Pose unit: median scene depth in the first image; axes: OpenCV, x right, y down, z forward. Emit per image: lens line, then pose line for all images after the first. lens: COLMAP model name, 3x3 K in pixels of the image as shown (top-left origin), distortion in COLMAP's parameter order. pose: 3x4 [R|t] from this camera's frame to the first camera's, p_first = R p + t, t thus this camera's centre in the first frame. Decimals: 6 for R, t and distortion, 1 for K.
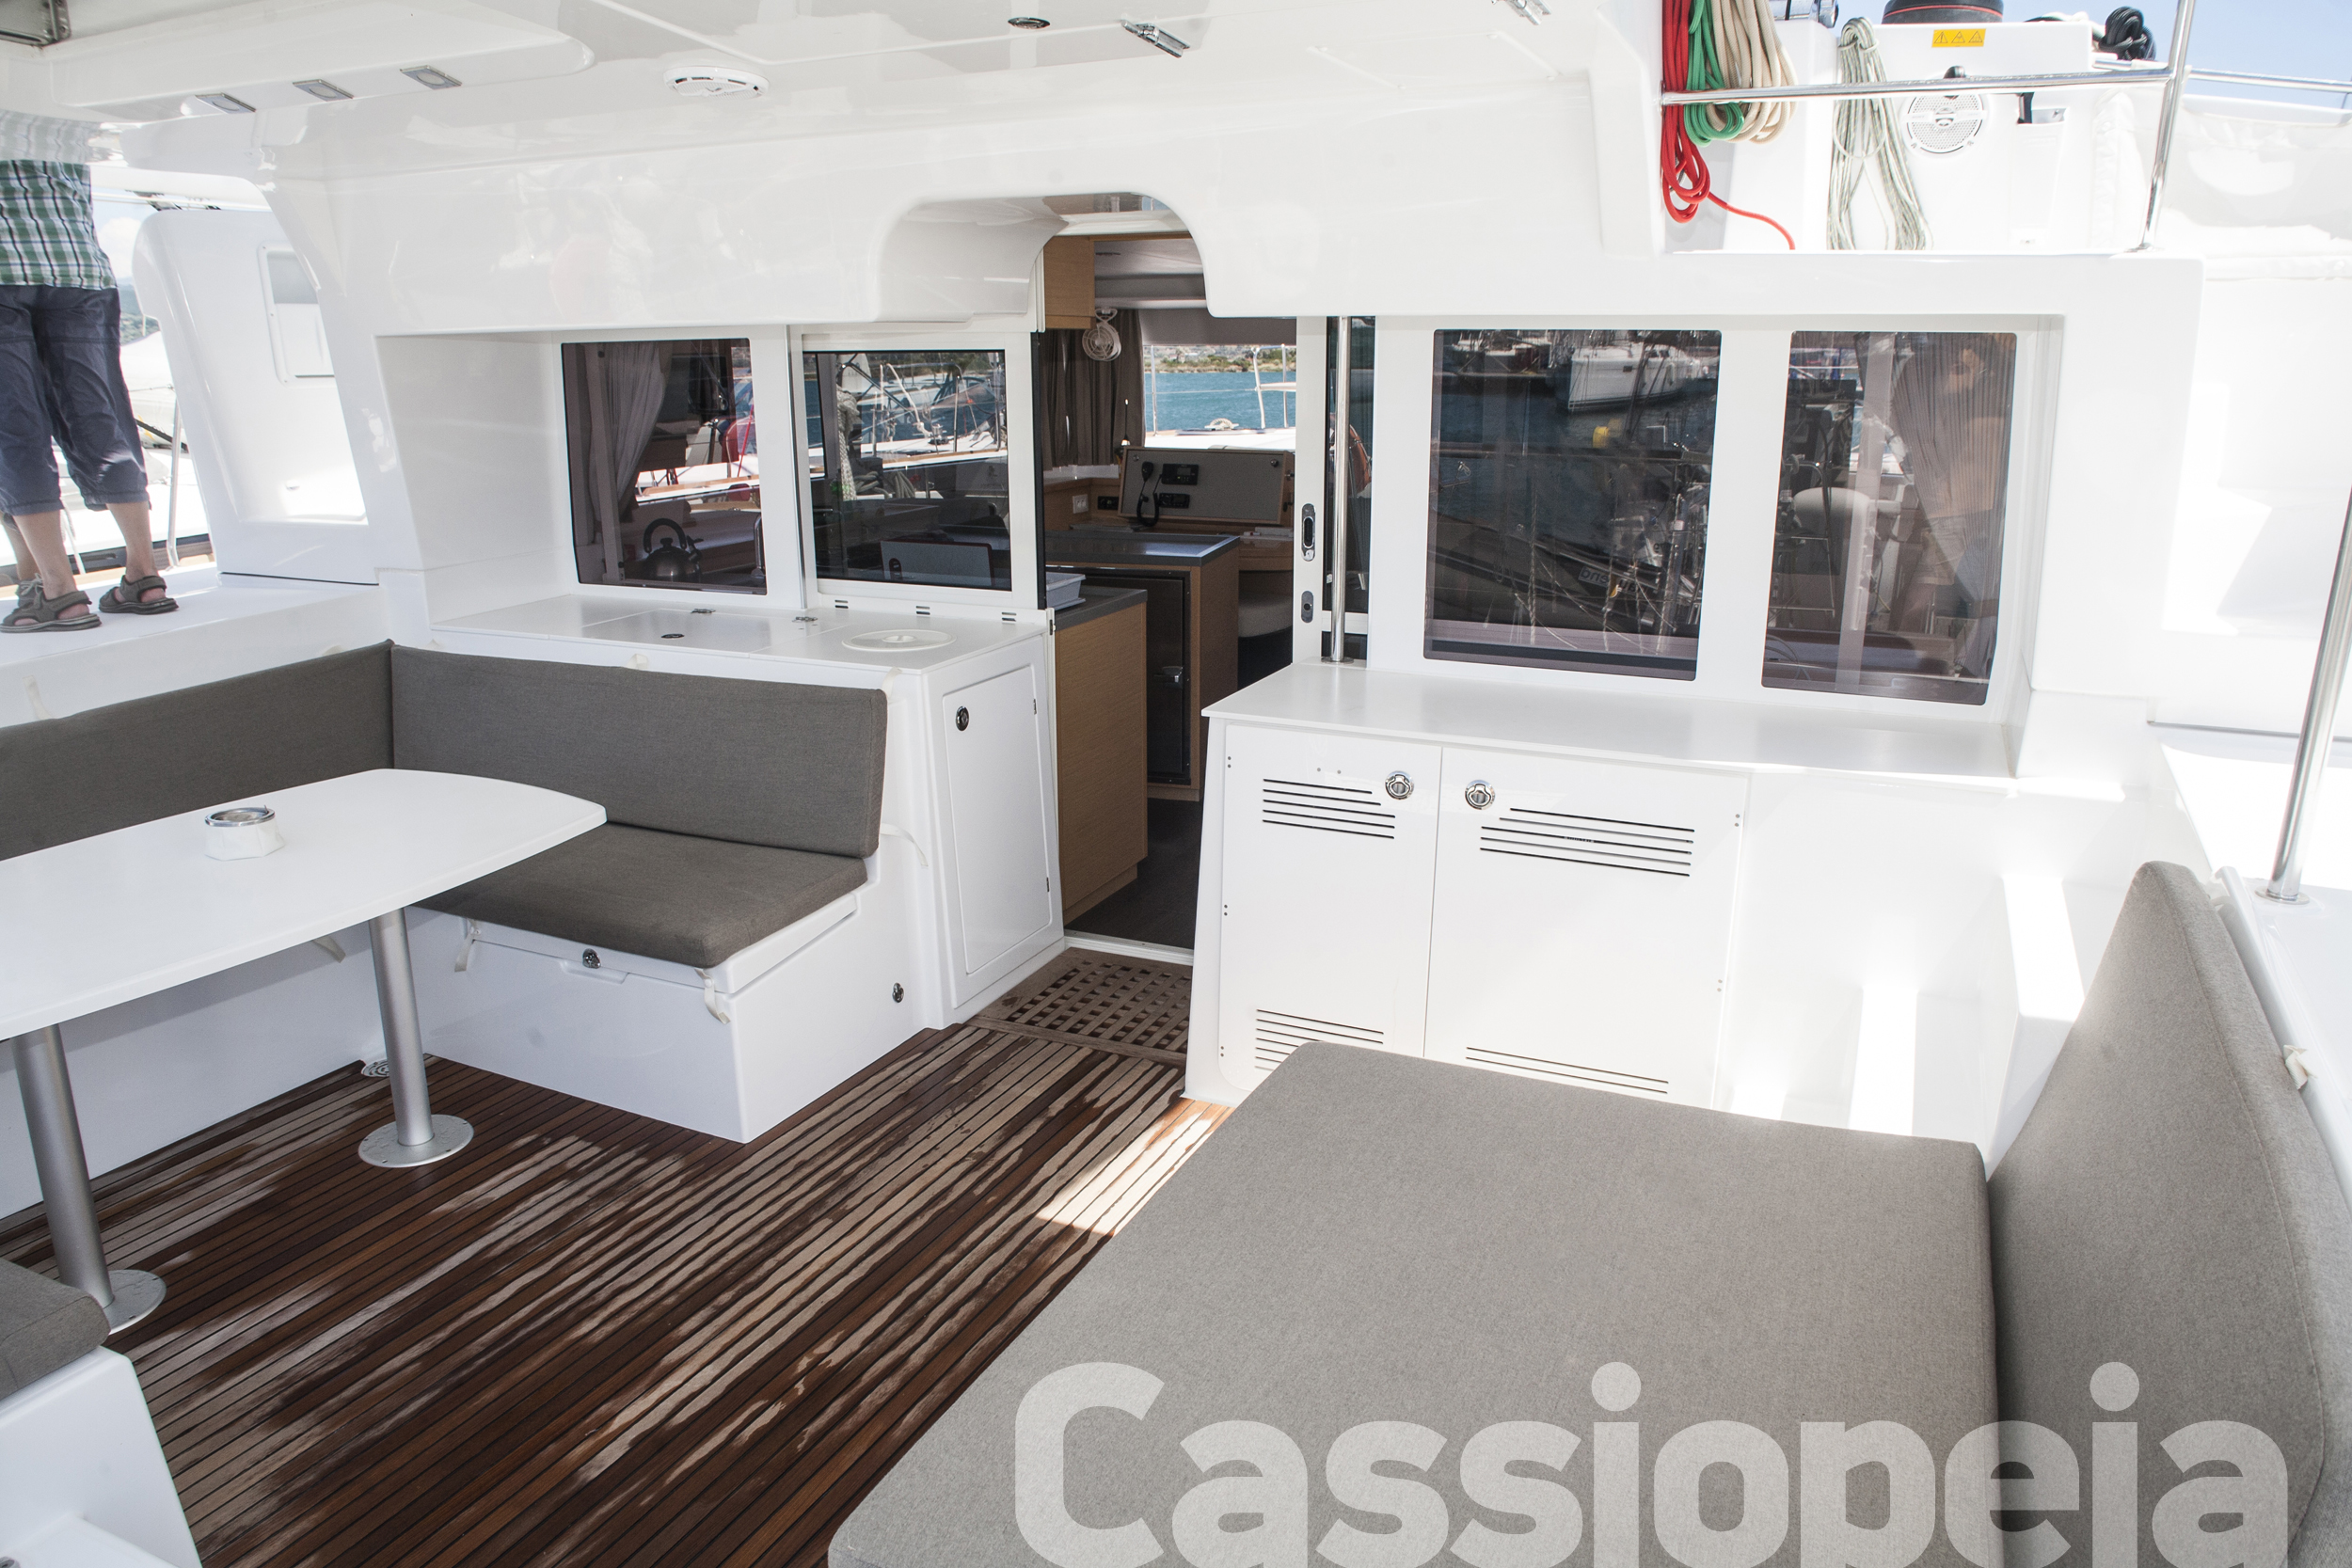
lens RADIAL K [[1601.9, 0, 1177.4], [0, 1601.9, 793.4], [0, 0, 1]] dist [-0.096764, 0.065721]
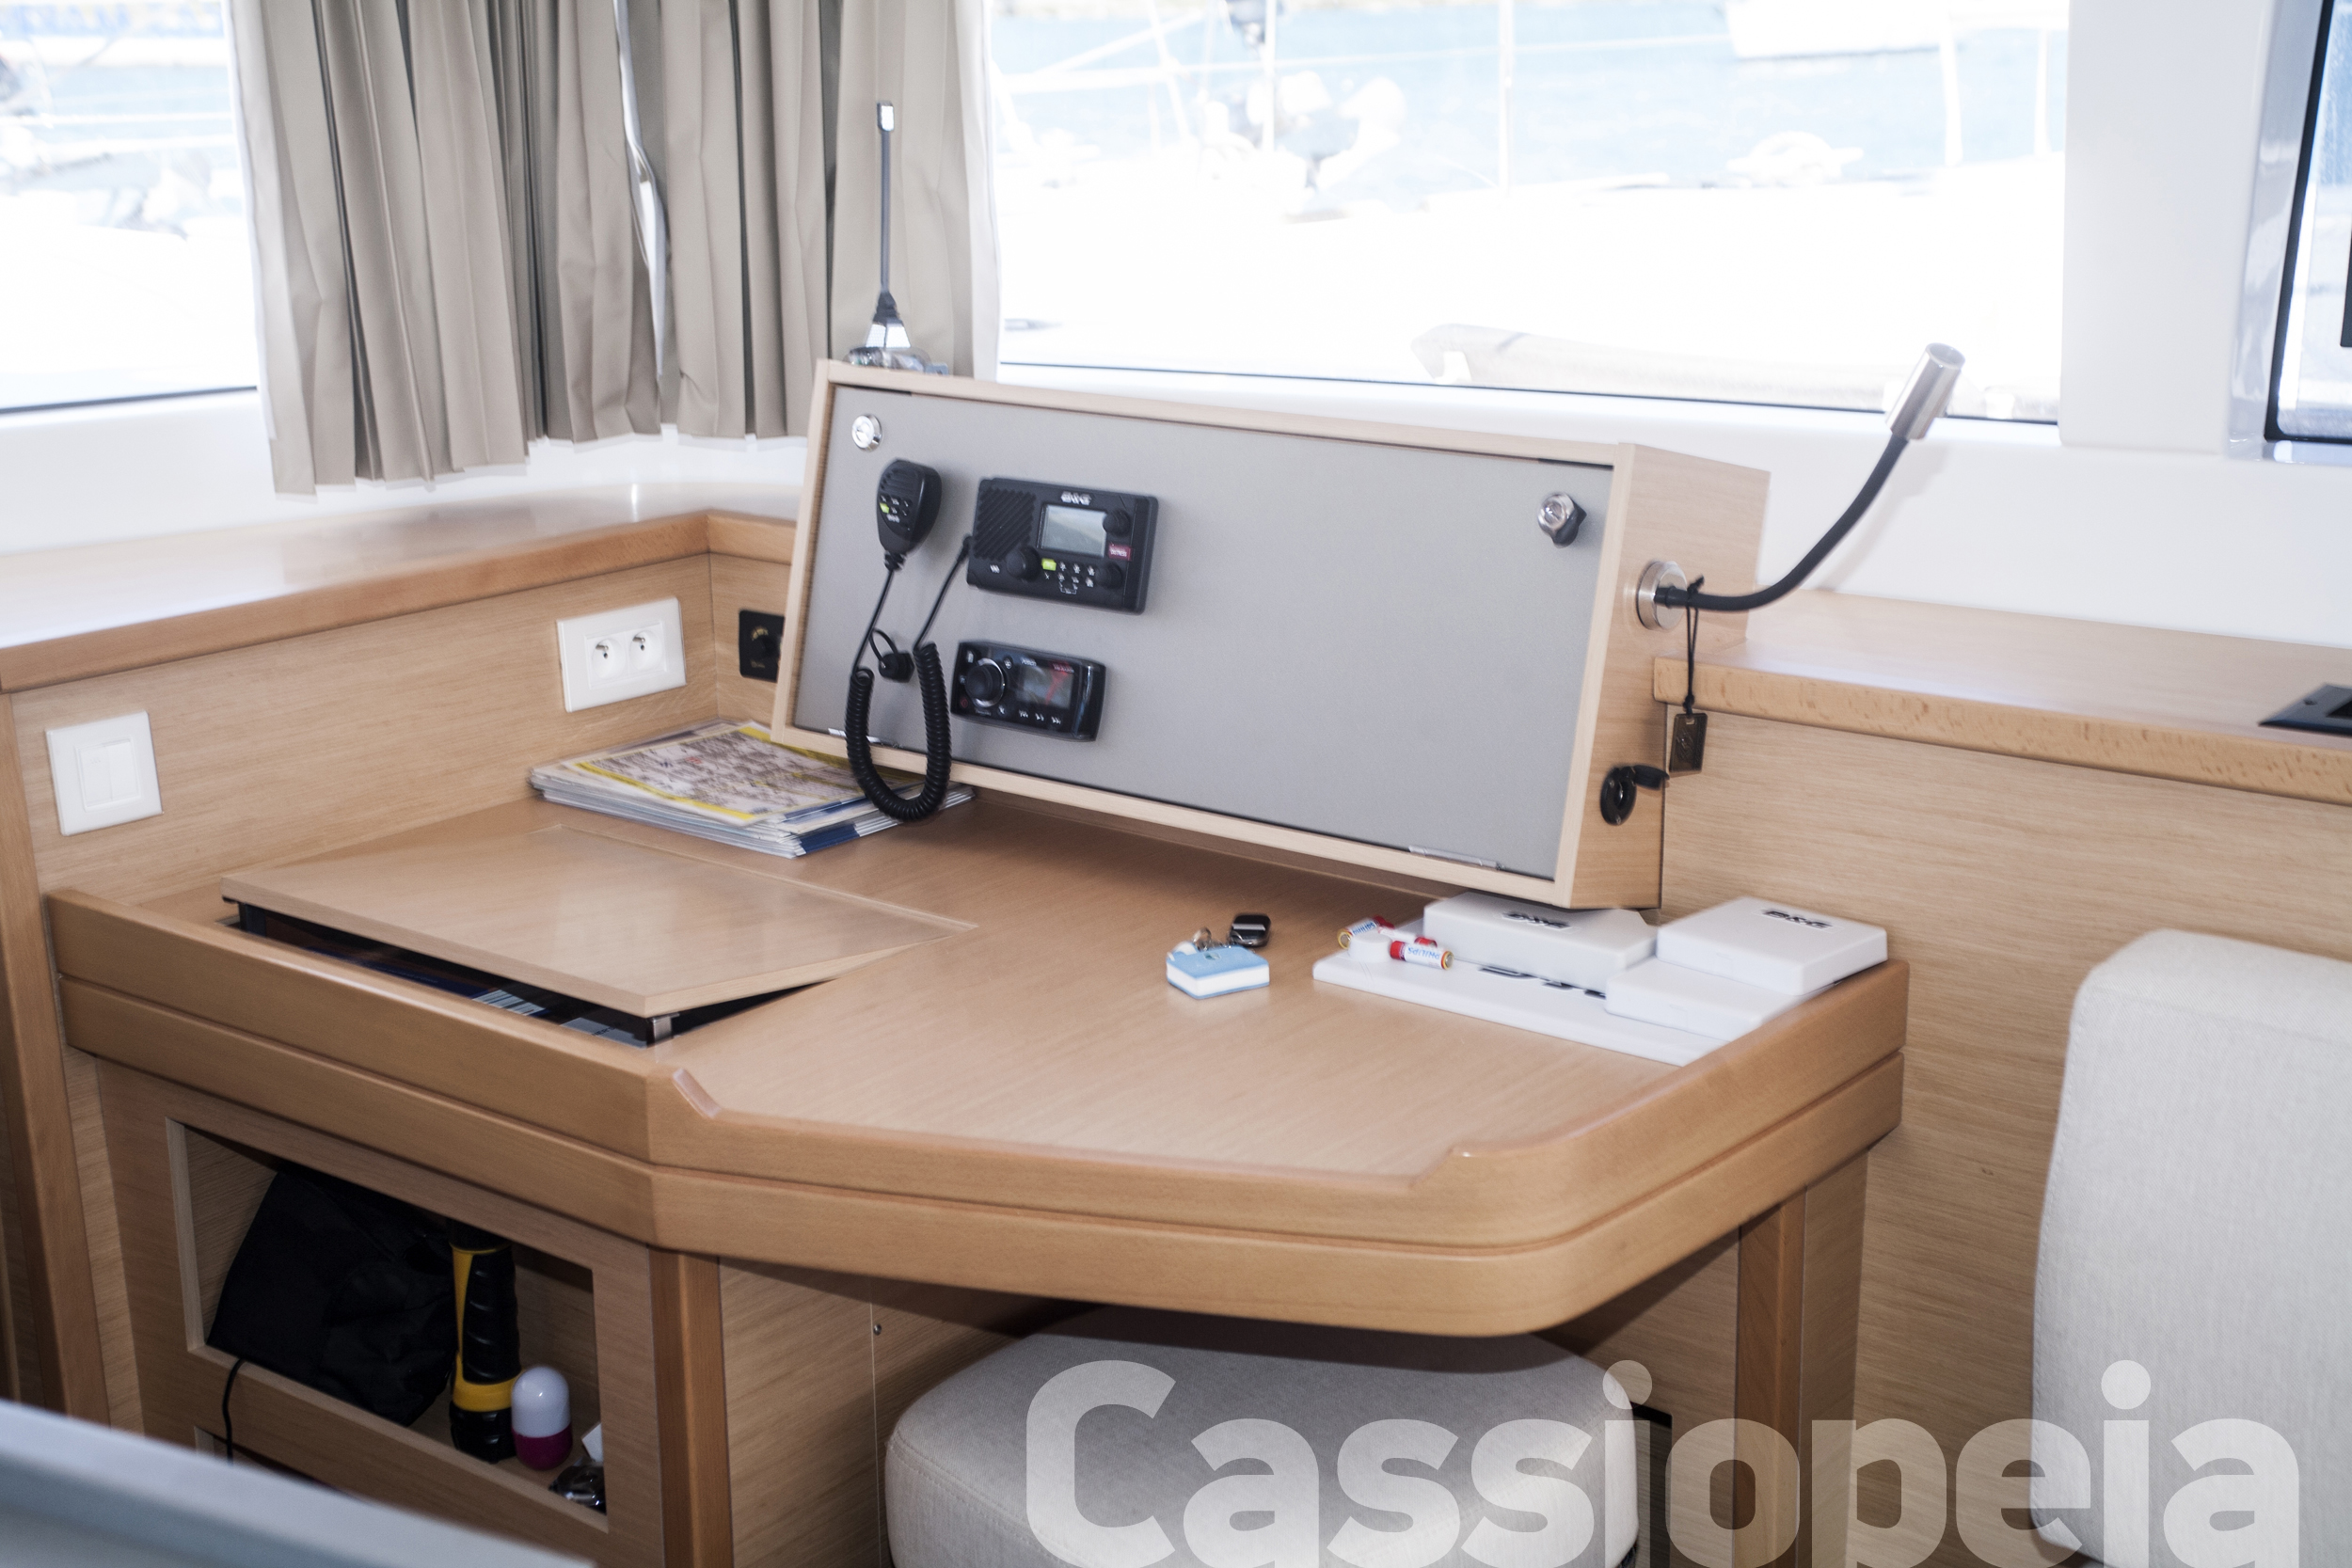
lens RADIAL K [[3117.8, 0, 1176.0], [0, 3117.8, 784.0], [0, 0, 1]] dist [0.184290, 0.052694]
pose [[0.968636, 0.056002, -0.242091, 0.099589], [-0.058775, 0.998262, -0.004245, -0.173966], [0.241432, 0.018341, 0.970244, 0.672112]]
